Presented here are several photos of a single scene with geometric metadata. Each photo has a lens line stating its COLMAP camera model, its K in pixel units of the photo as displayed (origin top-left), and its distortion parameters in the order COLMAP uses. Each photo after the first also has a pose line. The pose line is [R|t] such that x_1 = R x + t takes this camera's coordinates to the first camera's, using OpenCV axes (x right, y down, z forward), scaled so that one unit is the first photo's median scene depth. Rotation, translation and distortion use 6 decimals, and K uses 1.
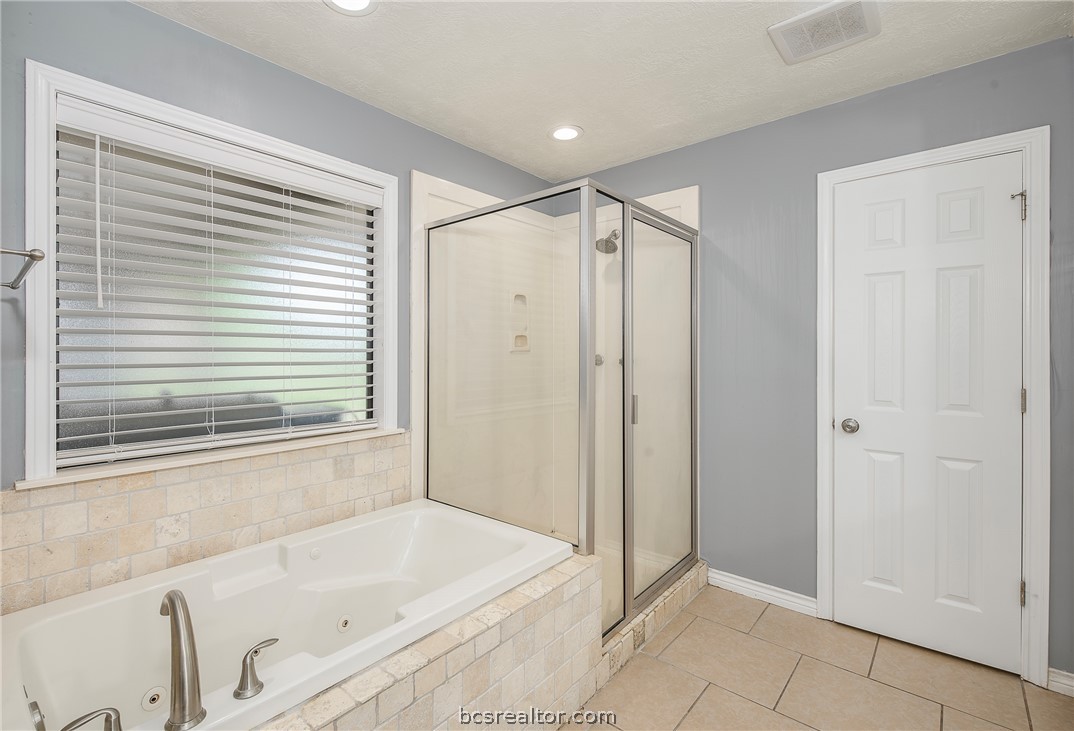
lens RADIAL K [[478.2, 0, 531.9], [0, 478.2, 358.2], [0, 0, 1]] dist [0.000717, 0.000202]
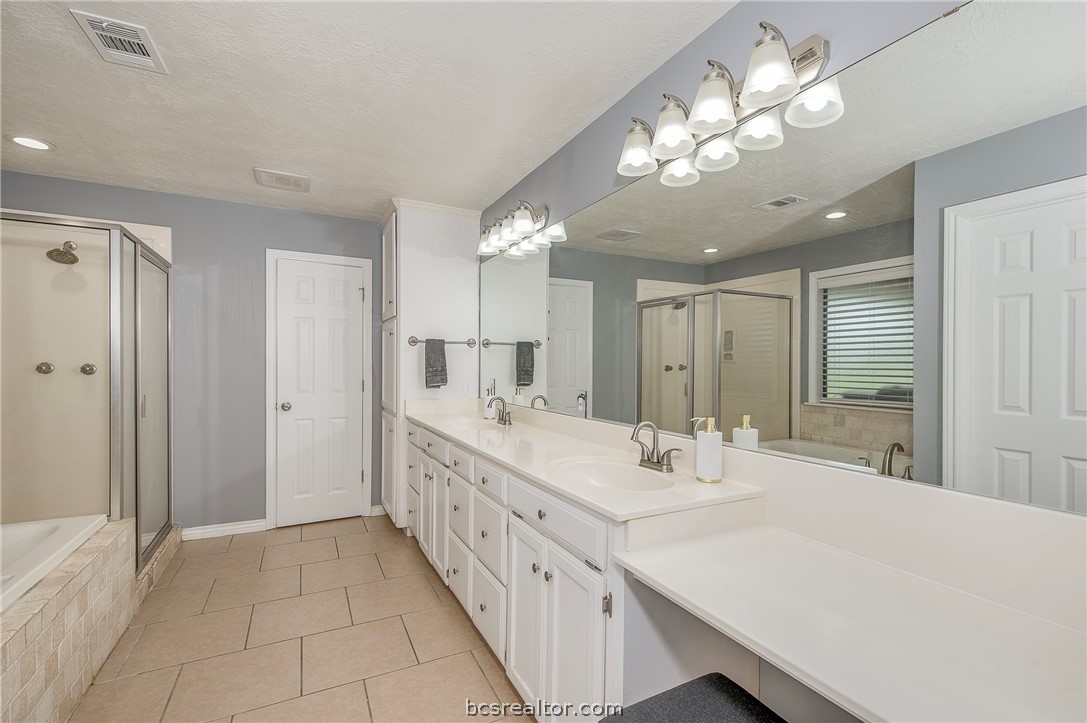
lens RADIAL K [[480.9, 0, 539.8], [0, 480.9, 364.6], [0, 0, 1]] dist [-0.002444, -0.000131]
pose [[0.372946, 0.003737, 0.927846, -0.560479], [-0.000595, 0.999993, -0.003788, 0.001150], [-0.927853, 0.000861, 0.372945, -0.445206]]
